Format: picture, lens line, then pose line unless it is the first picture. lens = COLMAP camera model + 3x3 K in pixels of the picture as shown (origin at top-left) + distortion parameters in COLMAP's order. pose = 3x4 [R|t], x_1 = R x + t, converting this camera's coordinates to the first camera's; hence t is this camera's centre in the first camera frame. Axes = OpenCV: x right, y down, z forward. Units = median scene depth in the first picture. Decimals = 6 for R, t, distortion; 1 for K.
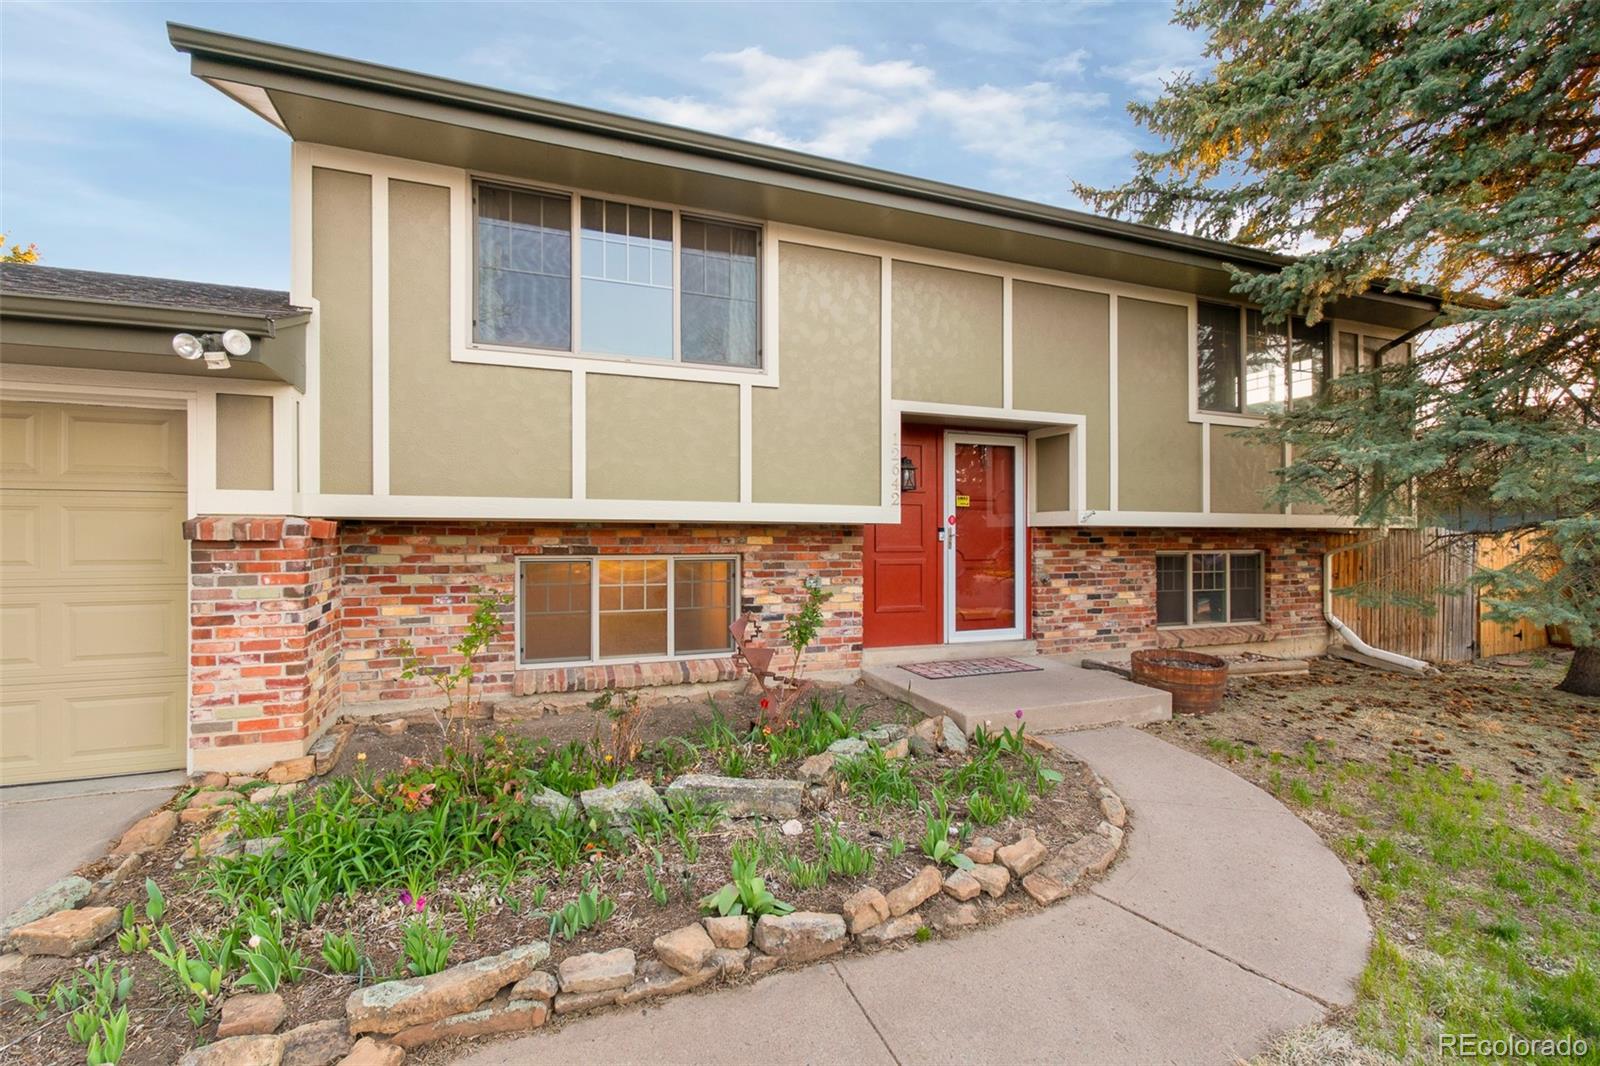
lens RADIAL K [[724.3, 0, 800.5], [0, 724.3, 524.0], [0, 0, 1]] dist [-0.001664, 0.000180]
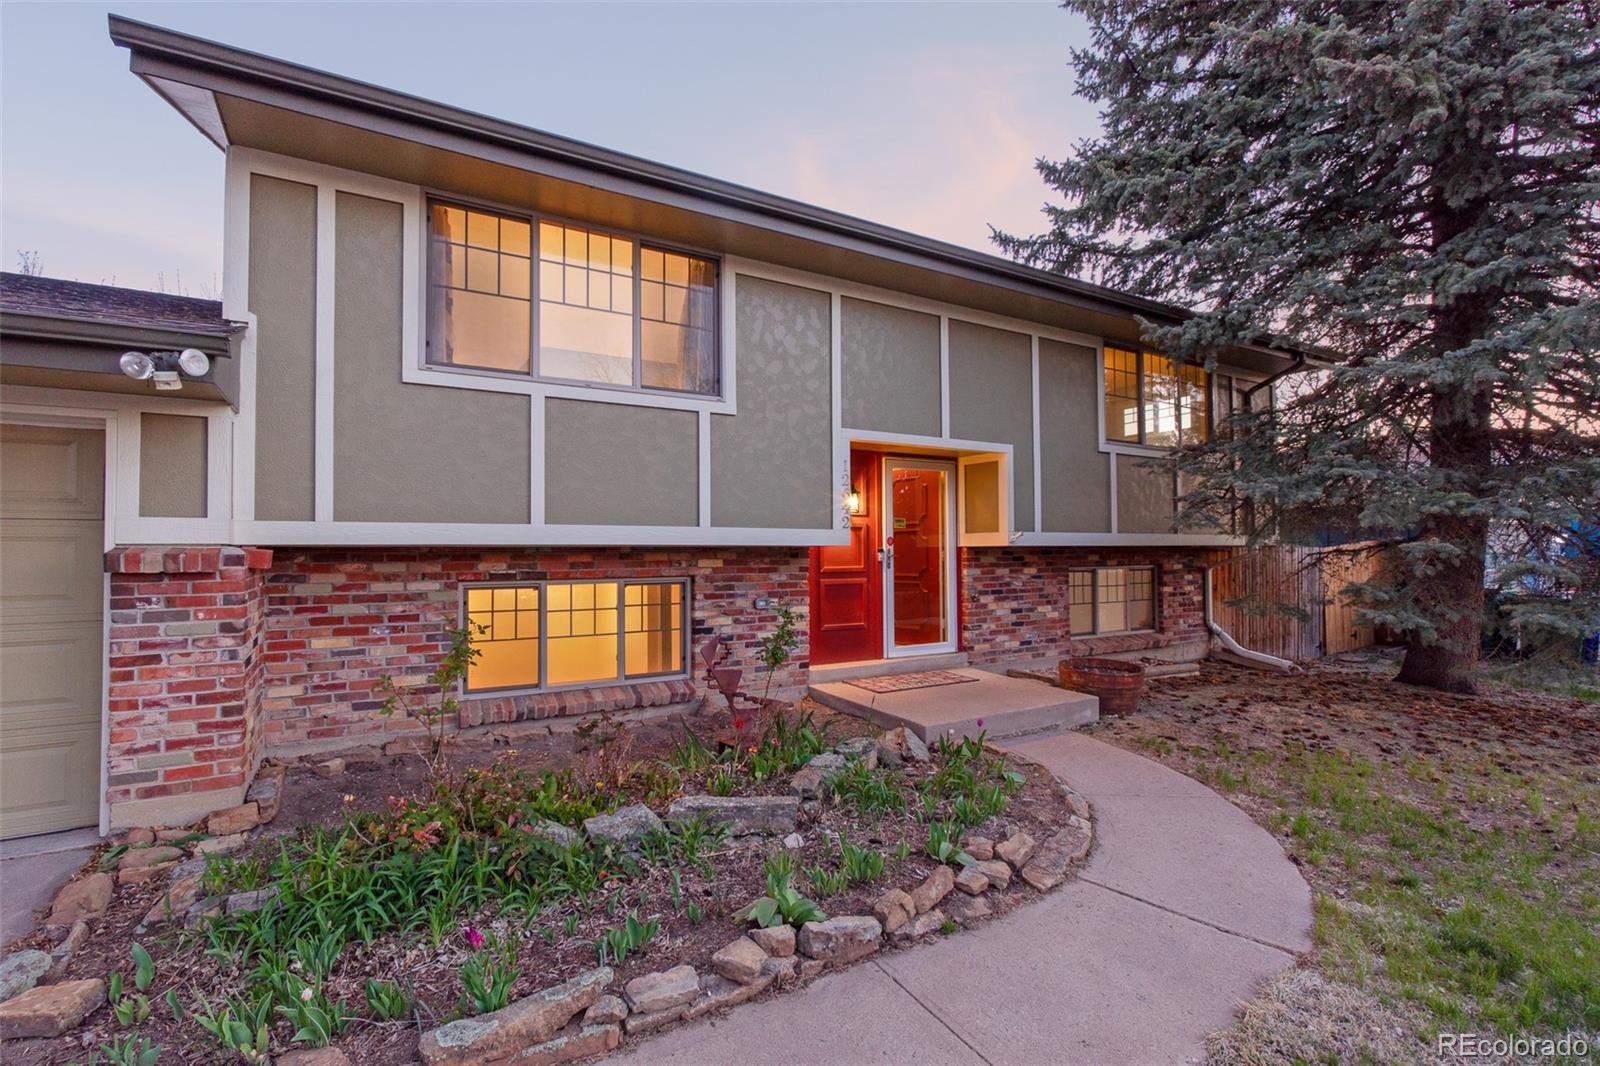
lens RADIAL K [[711.5, 0, 826.7], [0, 711.5, 530.4], [0, 0, 1]] dist [-0.001785, 0.000423]
pose [[0.987923, -0.004673, 0.154875, -0.055591], [0.007339, 0.999834, -0.016648, -0.005965], [-0.154772, 0.017584, 0.987794, -0.015046]]
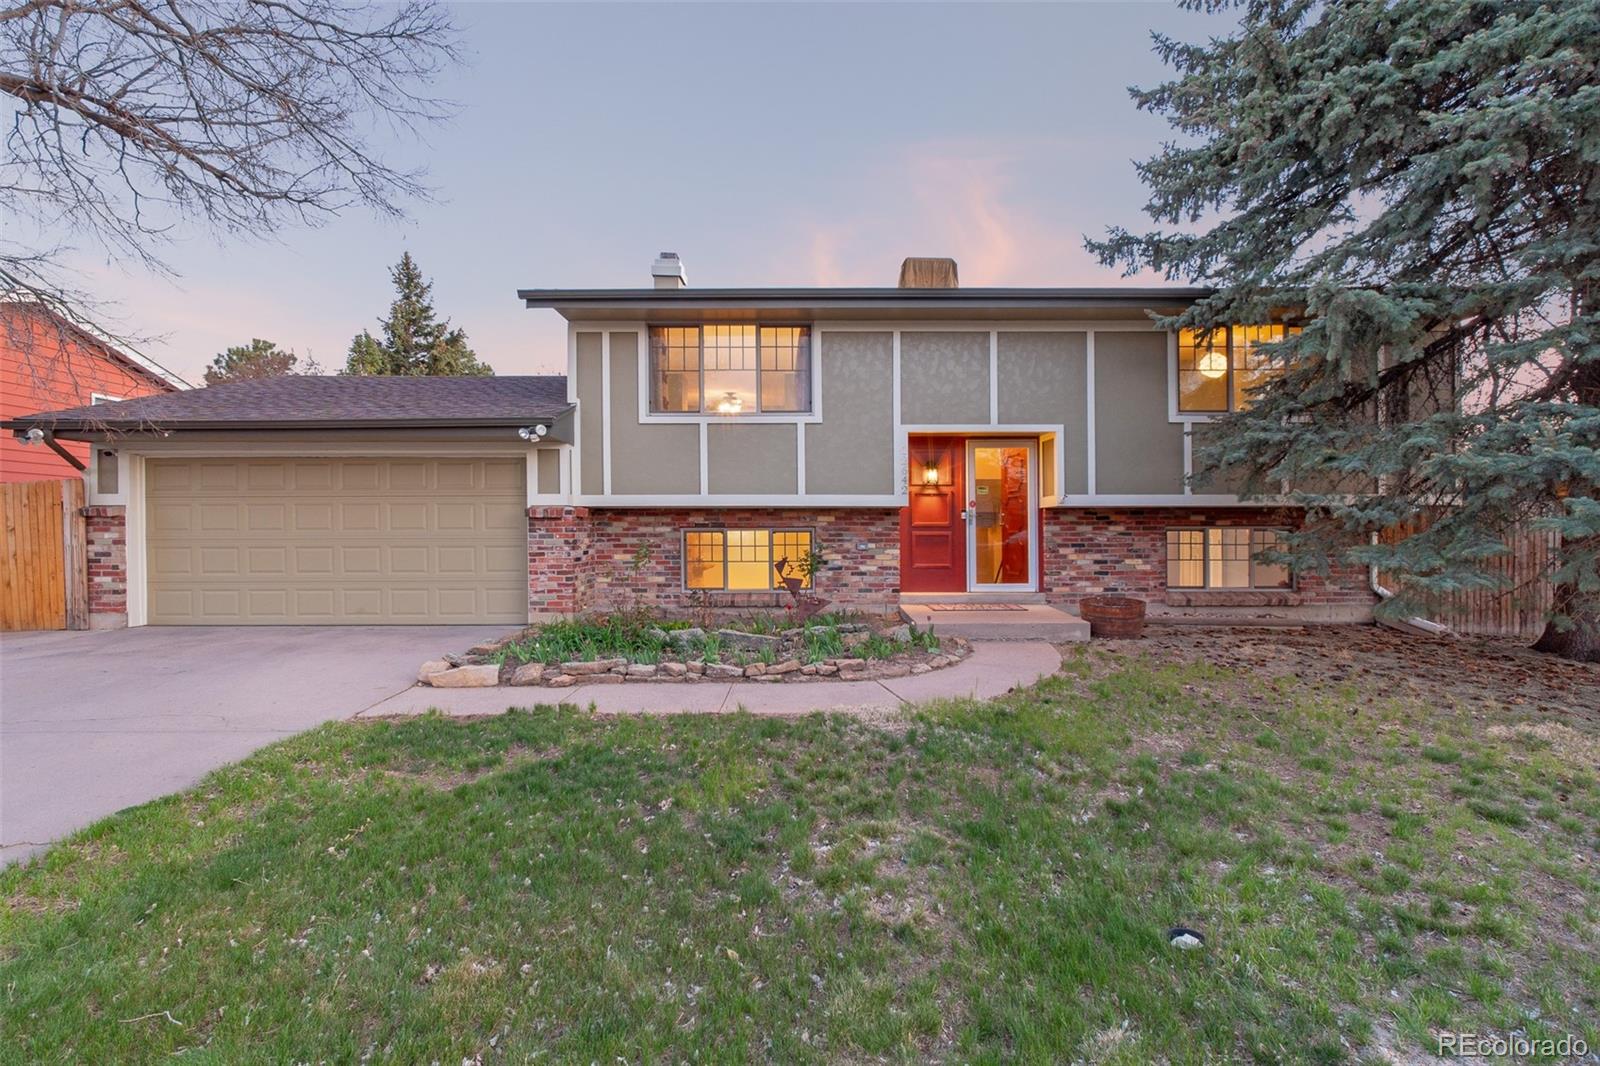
lens RADIAL K [[560.6, 0, 731.2], [0, 560.6, 511.8], [0, 0, 1]] dist [-0.001481, -0.000486]
pose [[0.931402, -0.011731, -0.363804, 0.216057], [0.010798, 0.999931, -0.004597, 0.012568], [0.363833, 0.000354, 0.931464, -0.222359]]
